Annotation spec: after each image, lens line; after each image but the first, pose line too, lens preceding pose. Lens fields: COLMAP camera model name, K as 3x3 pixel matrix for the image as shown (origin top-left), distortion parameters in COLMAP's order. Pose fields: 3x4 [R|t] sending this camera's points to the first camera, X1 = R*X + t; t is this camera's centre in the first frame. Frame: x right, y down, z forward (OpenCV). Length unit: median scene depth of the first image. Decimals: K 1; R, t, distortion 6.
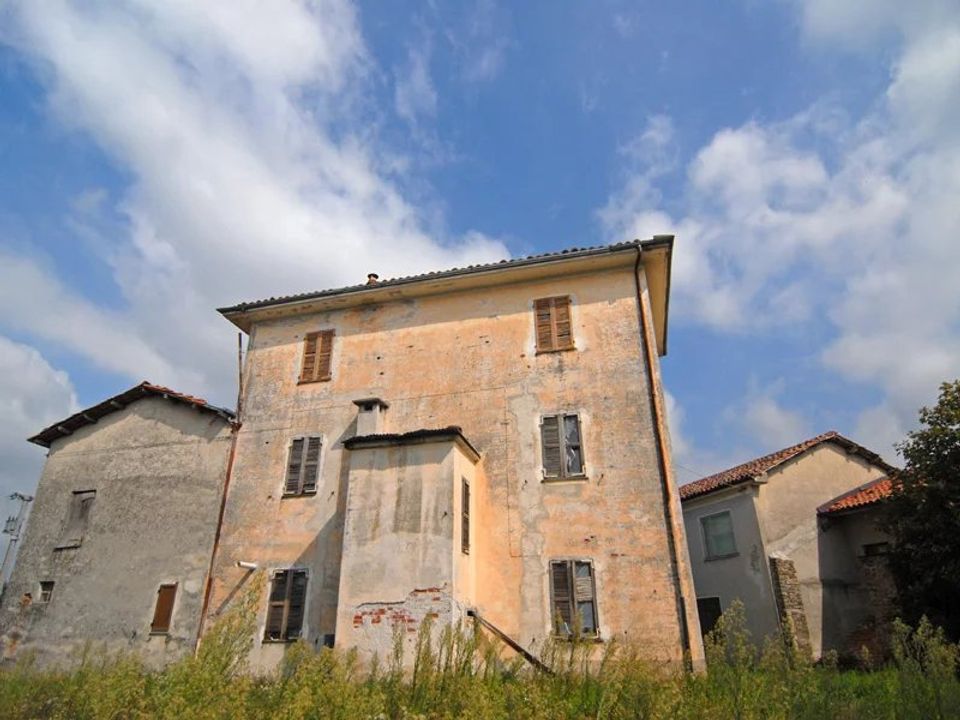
lens RADIAL K [[576.7, 0, 473.8], [0, 576.7, 363.8], [0, 0, 1]] dist [-0.007120, -0.009962]
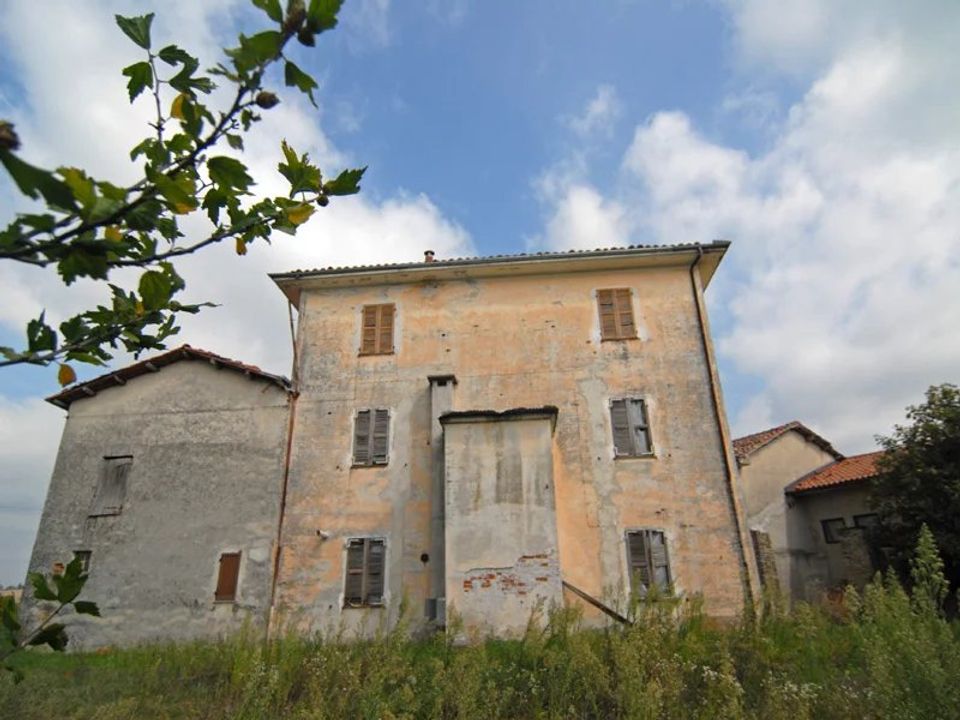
lens RADIAL K [[576.7, 0, 473.8], [0, 576.7, 363.8], [0, 0, 1]] dist [-0.007120, -0.009962]
pose [[0.985551, 0.052340, 0.161092, -0.295471], [-0.059103, 0.997548, 0.037476, -0.000693], [-0.158735, -0.046455, 0.986228, -0.022916]]
